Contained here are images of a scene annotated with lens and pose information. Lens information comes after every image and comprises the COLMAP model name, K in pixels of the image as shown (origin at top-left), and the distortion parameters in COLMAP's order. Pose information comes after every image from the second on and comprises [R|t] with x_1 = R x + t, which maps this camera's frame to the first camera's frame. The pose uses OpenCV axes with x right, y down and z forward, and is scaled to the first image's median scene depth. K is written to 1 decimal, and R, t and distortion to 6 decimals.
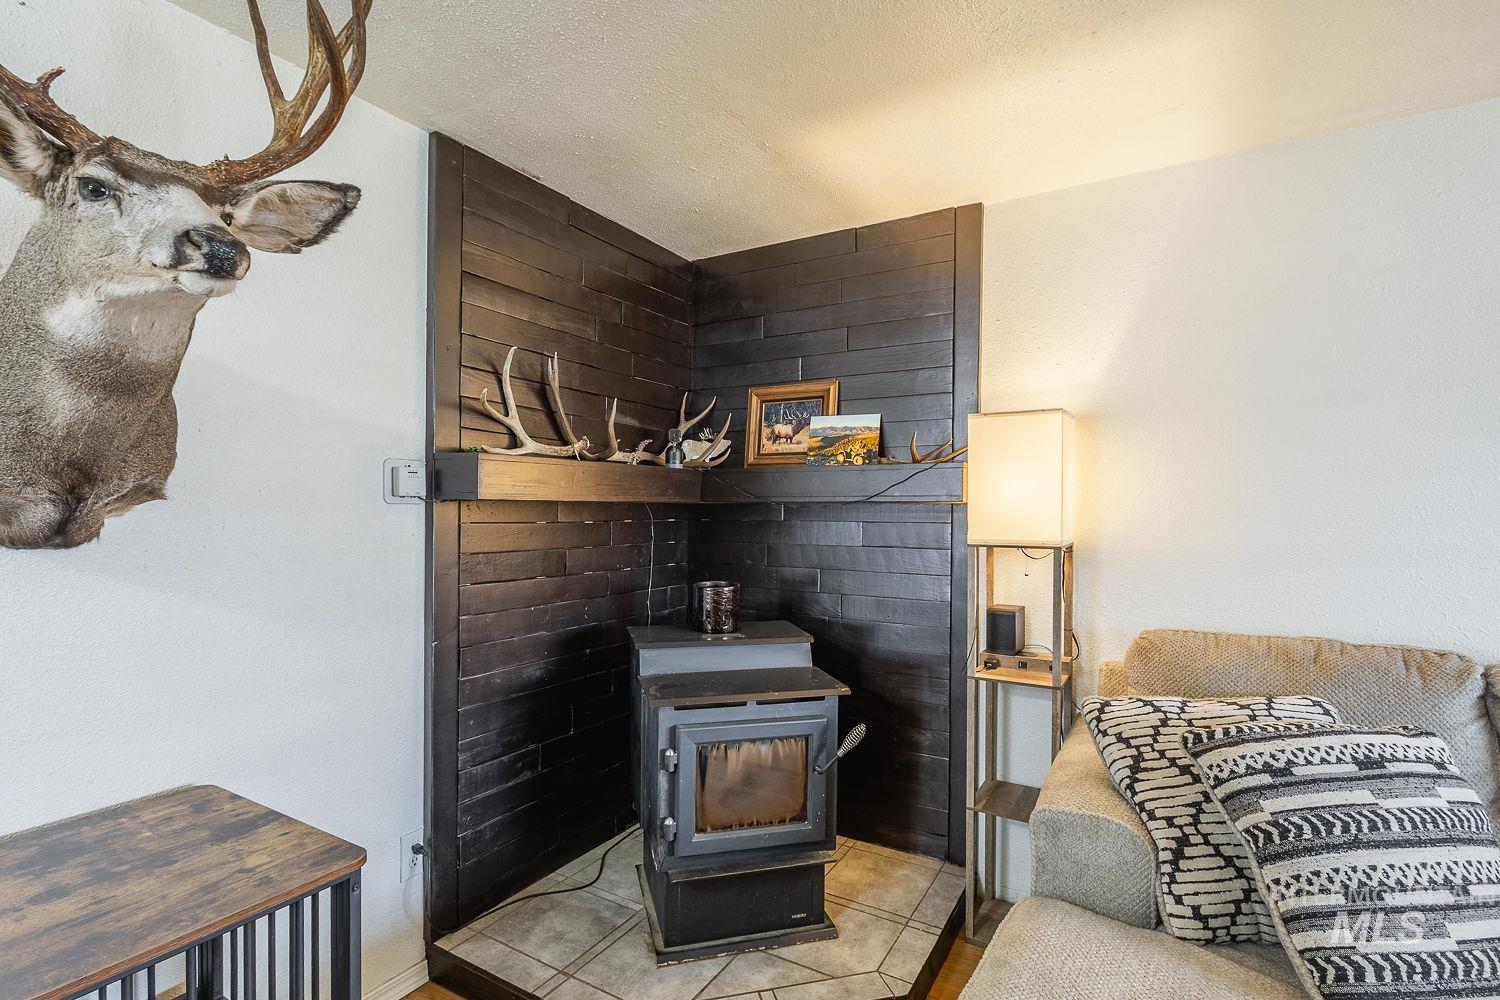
lens RADIAL K [[700.2, 0, 763.3], [0, 700.2, 515.2], [0, 0, 1]] dist [0.009728, -0.004996]
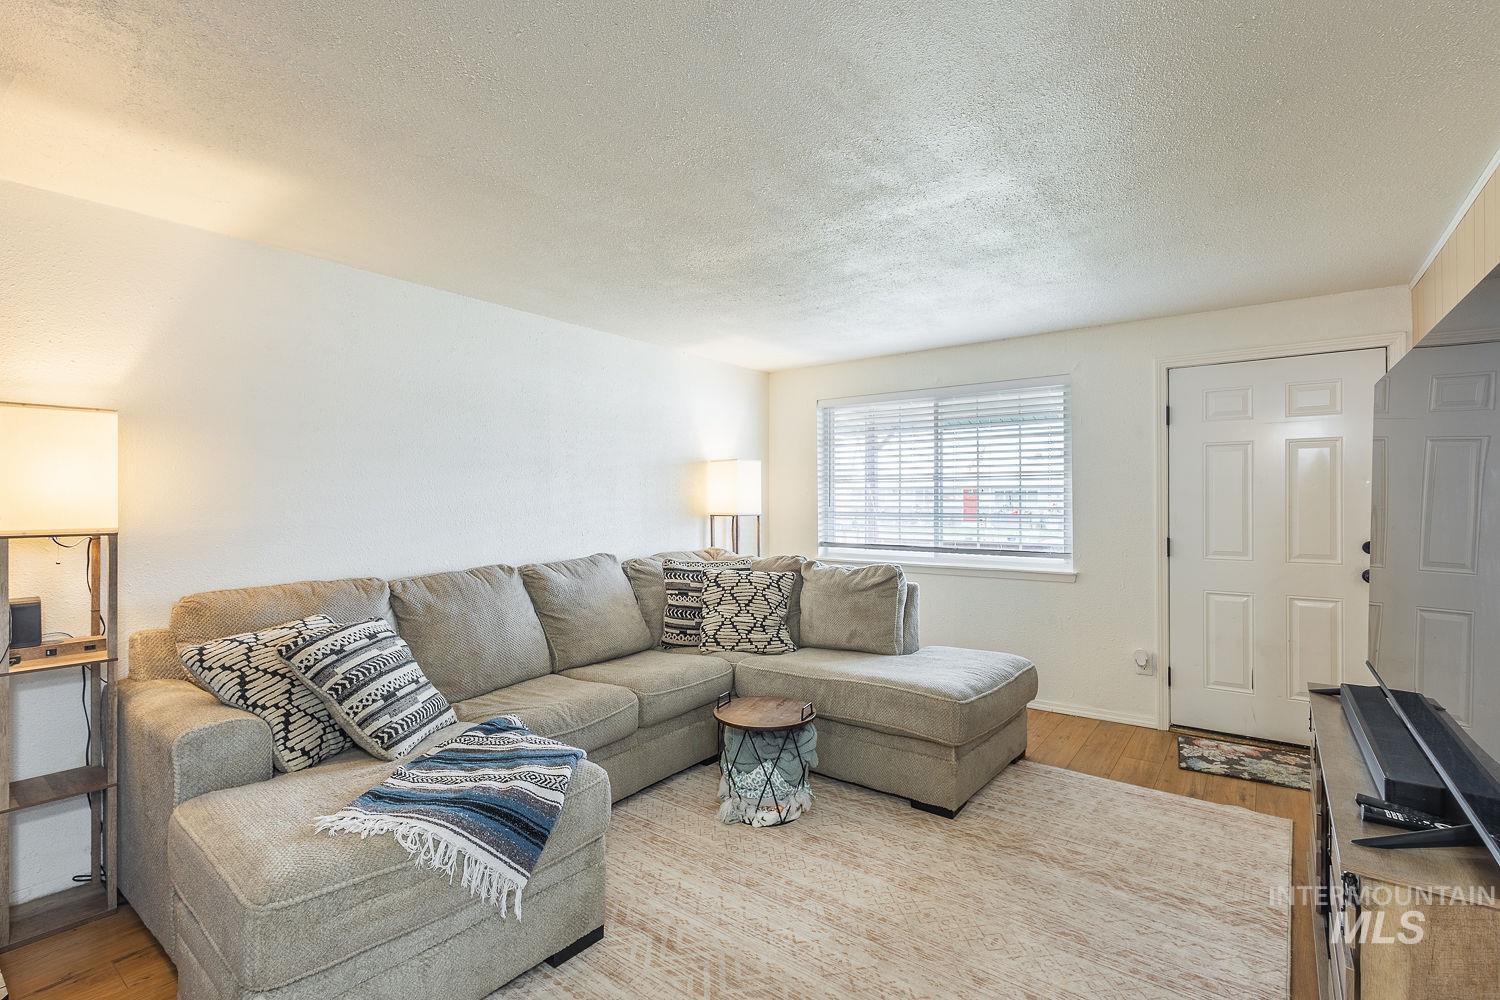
lens RADIAL K [[700.2, 0, 756.4], [0, 700.2, 496.1], [0, 0, 1]] dist [0.009728, -0.004996]
pose [[0.098080, 0.000564, 0.995178, -0.846316], [0.010026, 0.999949, -0.001555, -0.000895], [-0.995128, 0.010131, 0.098069, -0.178432]]
